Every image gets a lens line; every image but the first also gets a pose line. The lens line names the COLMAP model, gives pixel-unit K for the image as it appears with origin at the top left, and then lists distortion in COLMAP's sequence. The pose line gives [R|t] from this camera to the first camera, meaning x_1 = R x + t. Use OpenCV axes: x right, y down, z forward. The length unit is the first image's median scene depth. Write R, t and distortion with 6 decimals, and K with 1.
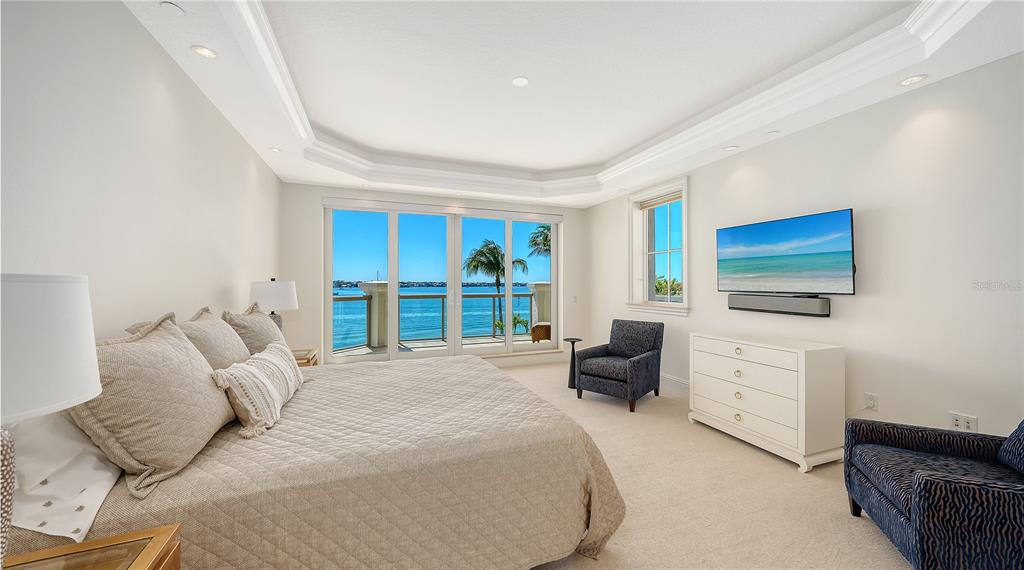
lens RADIAL K [[363.8, 0, 507.6], [0, 363.8, 284.3], [0, 0, 1]] dist [0.001966, -0.000234]
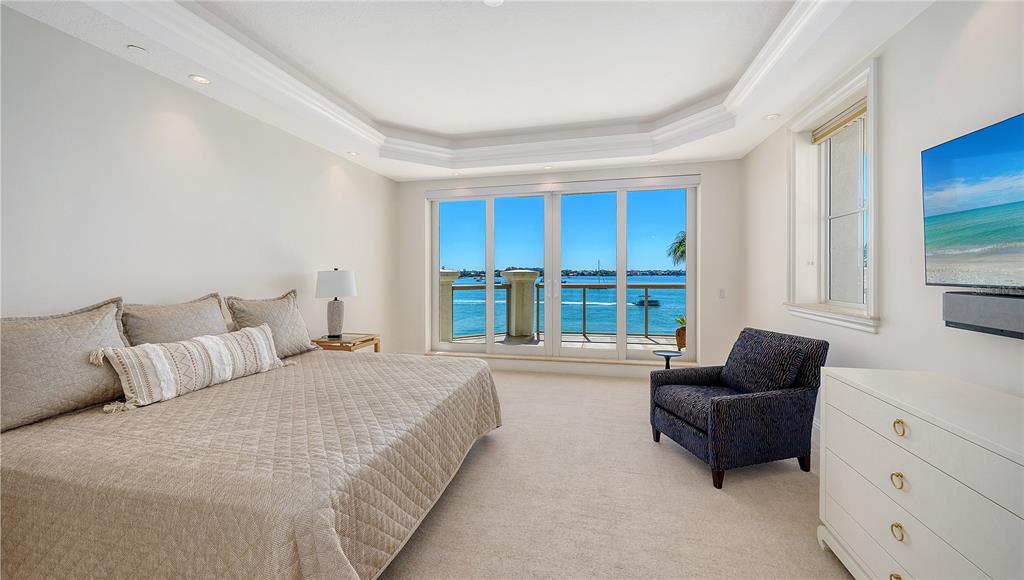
lens RADIAL K [[371.2, 0, 508.7], [0, 371.2, 276.4], [0, 0, 1]] dist [0.001327, -0.000370]
pose [[0.832037, 0.001355, -0.554718, 0.348148], [0.003961, 0.999957, 0.008384, 0.001202], [0.554706, -0.009173, 0.831996, 0.275097]]
